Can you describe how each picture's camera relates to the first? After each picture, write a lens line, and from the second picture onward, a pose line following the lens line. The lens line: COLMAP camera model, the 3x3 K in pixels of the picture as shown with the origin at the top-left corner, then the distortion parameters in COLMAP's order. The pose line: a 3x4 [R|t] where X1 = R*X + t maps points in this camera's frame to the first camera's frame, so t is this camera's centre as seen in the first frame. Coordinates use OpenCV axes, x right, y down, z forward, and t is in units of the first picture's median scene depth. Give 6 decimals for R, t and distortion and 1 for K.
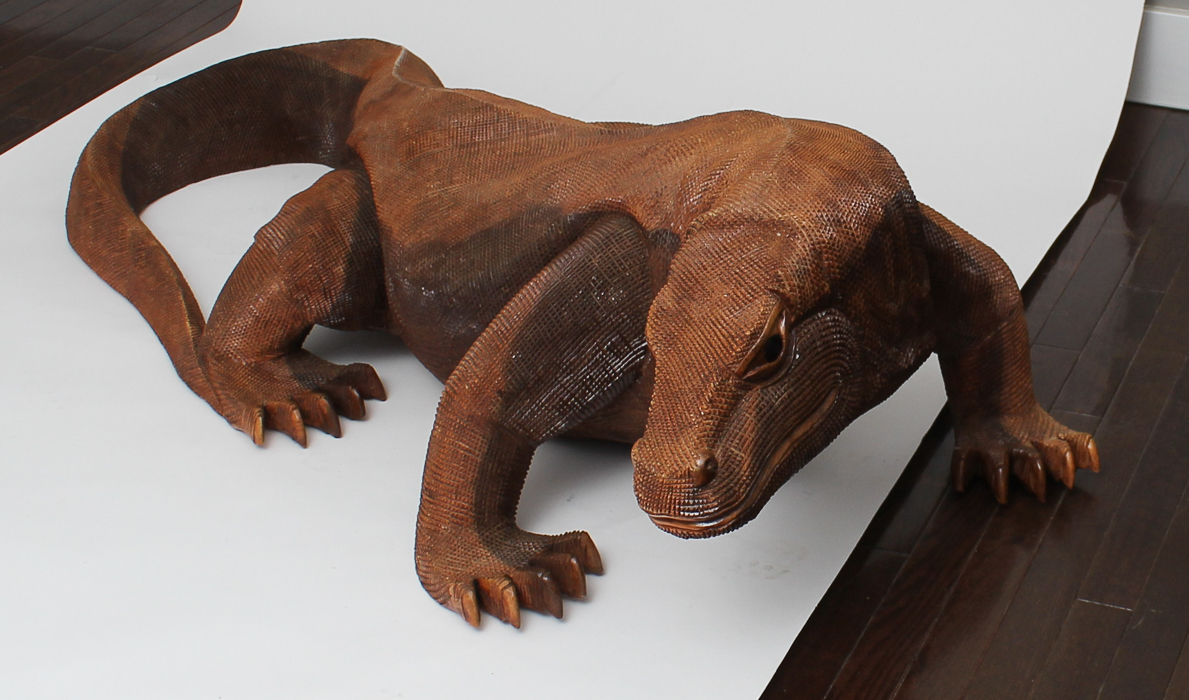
lens RADIAL K [[2334.7, 0, 869.9], [0, 2334.7, 299.9], [0, 0, 1]] dist [-0.142111, 0.000000]
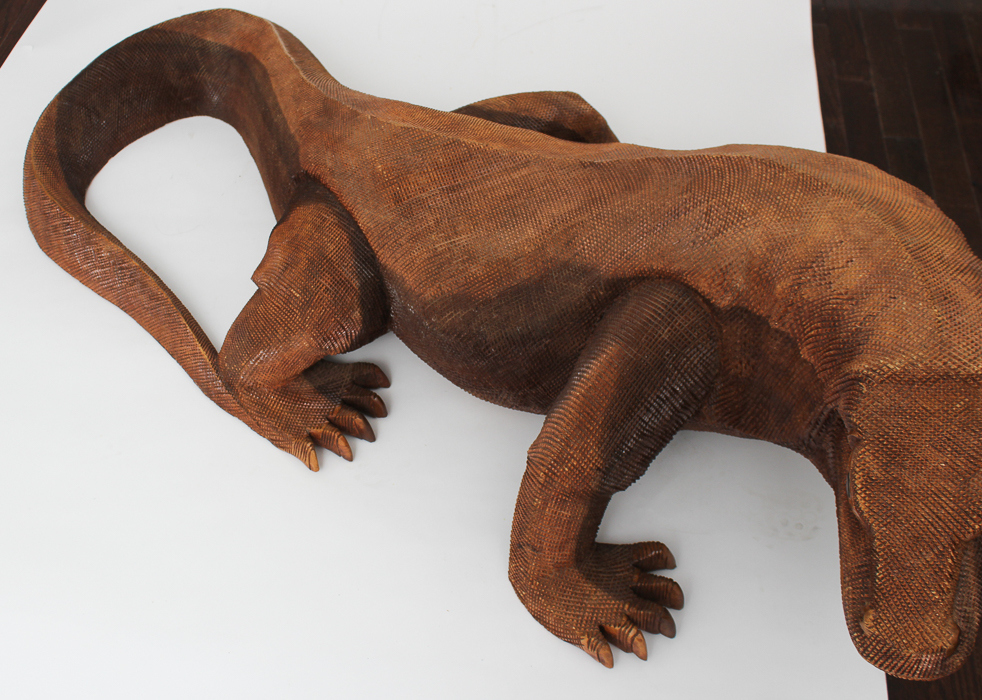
lens RADIAL K [[1223.5, 0, 387.4], [0, 1223.5, 271.1], [0, 0, 1]] dist [-0.084706, 0.000000]
pose [[0.982716, -0.179427, 0.045548, -0.265370], [0.156363, 0.936257, 0.314599, -0.242187], [-0.099092, -0.302040, 0.948131, 0.496047]]
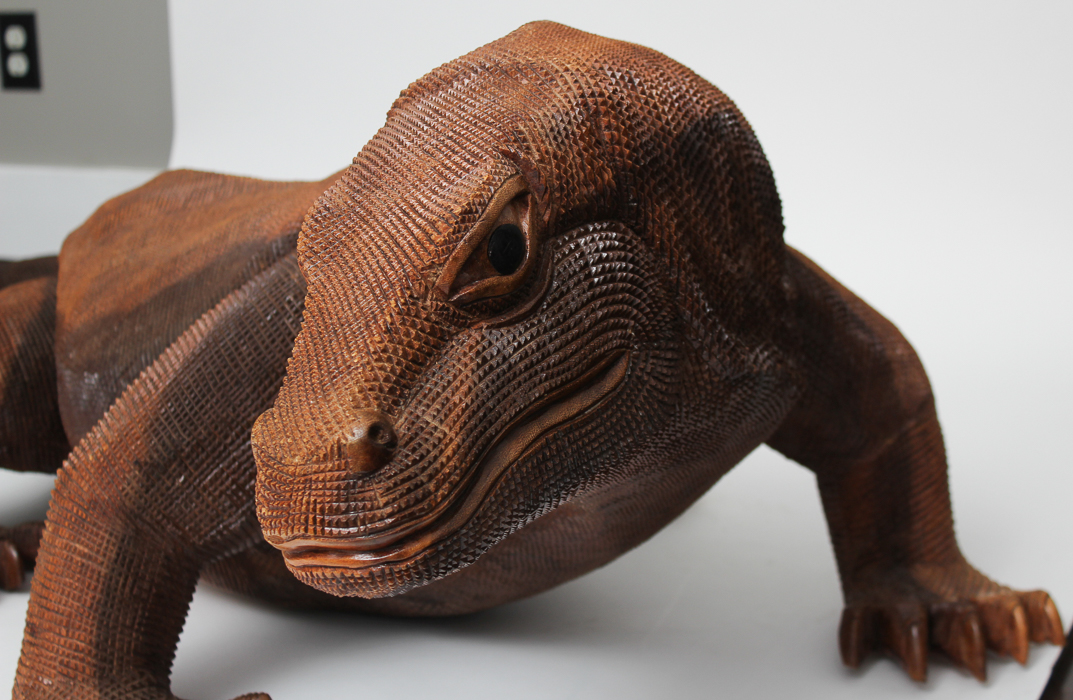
lens RADIAL K [[1841.7, 0, 554.2], [0, 1841.7, 328.0], [0, 0, 1]] dist [0.016427, 0.000000]
pose [[0.992921, -0.020111, -0.117063, 0.018934], [-0.009697, 0.968547, -0.248643, 0.130705], [0.118382, 0.248018, 0.961495, 0.504672]]
